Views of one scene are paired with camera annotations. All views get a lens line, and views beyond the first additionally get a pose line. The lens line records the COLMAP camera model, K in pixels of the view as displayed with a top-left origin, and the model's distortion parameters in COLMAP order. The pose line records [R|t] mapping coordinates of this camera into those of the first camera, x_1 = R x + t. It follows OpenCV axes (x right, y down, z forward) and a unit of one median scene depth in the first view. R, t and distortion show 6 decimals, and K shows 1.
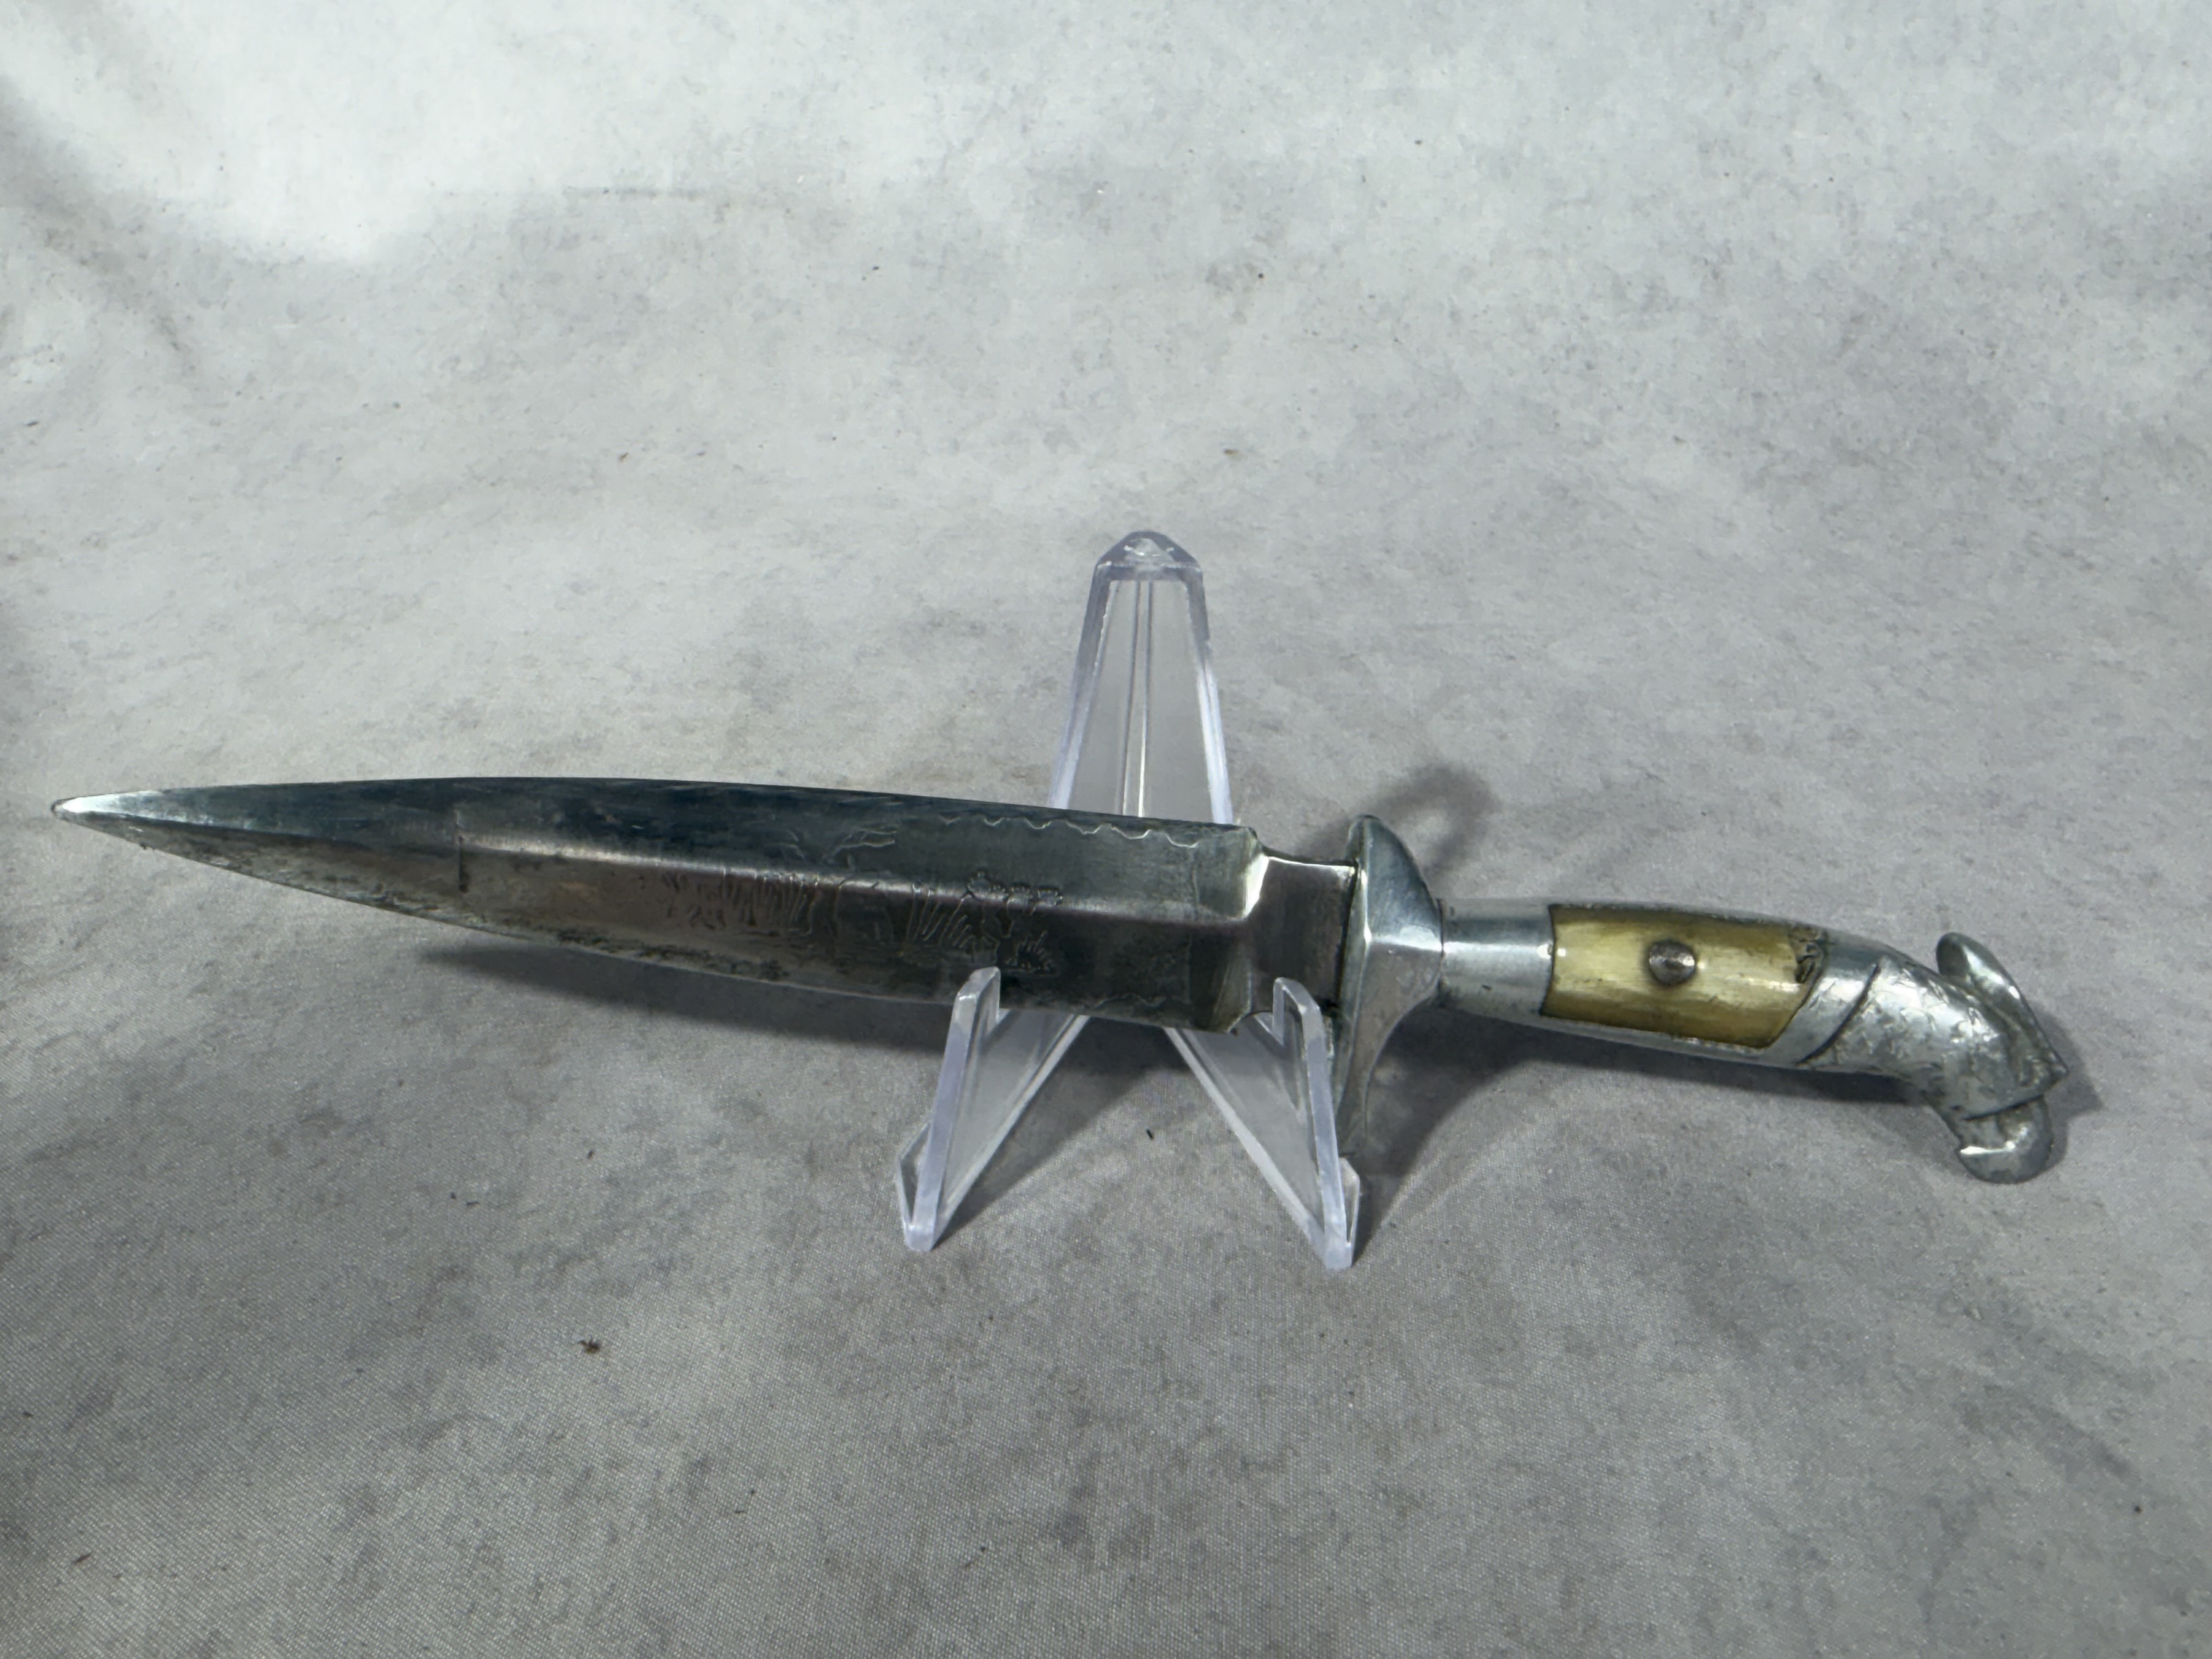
lens RADIAL K [[2182.1, 0, 1106.0], [0, 2182.1, 829.5], [0, 0, 1]] dist [0.005687, -0.008333]
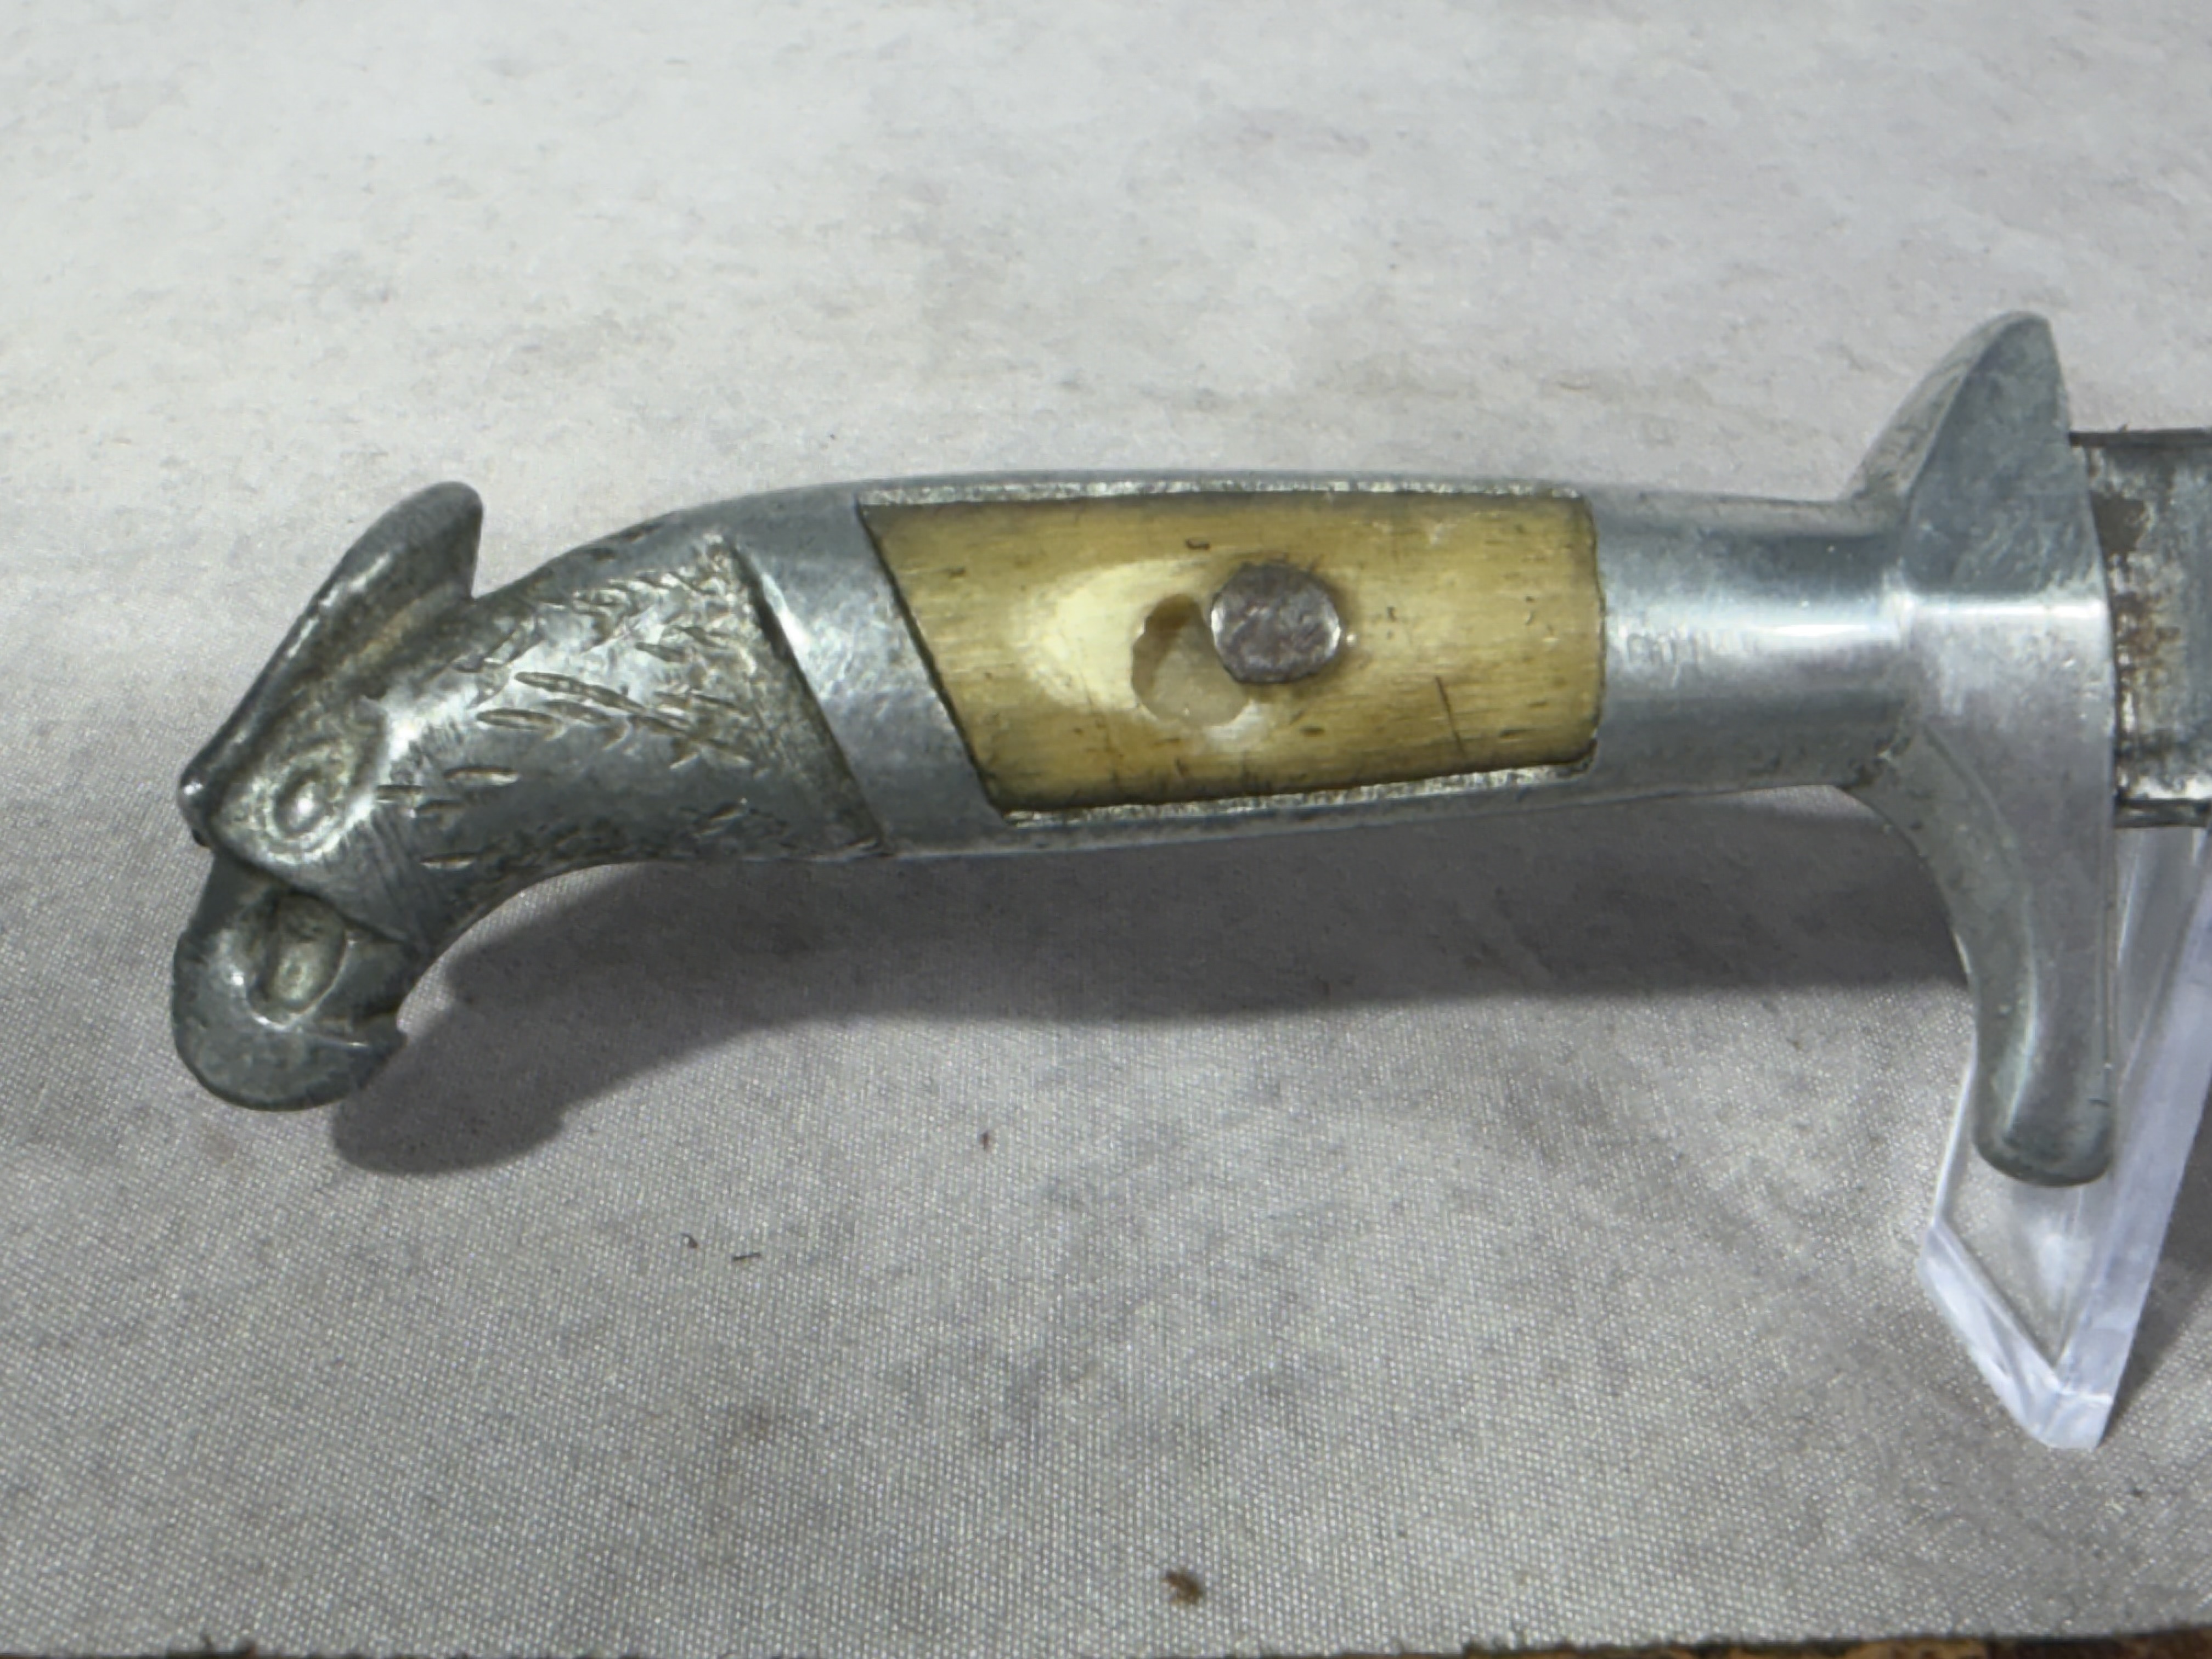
lens RADIAL K [[3527.5, 0, 1106.0], [0, 3527.5, 829.5], [0, 0, 1]] dist [-0.014714, -0.006816]
pose [[0.996166, -0.031284, 0.081700, -0.231457], [0.032616, 0.999355, -0.015018, 0.088882], [-0.081178, 0.017625, 0.996544, 0.300926]]
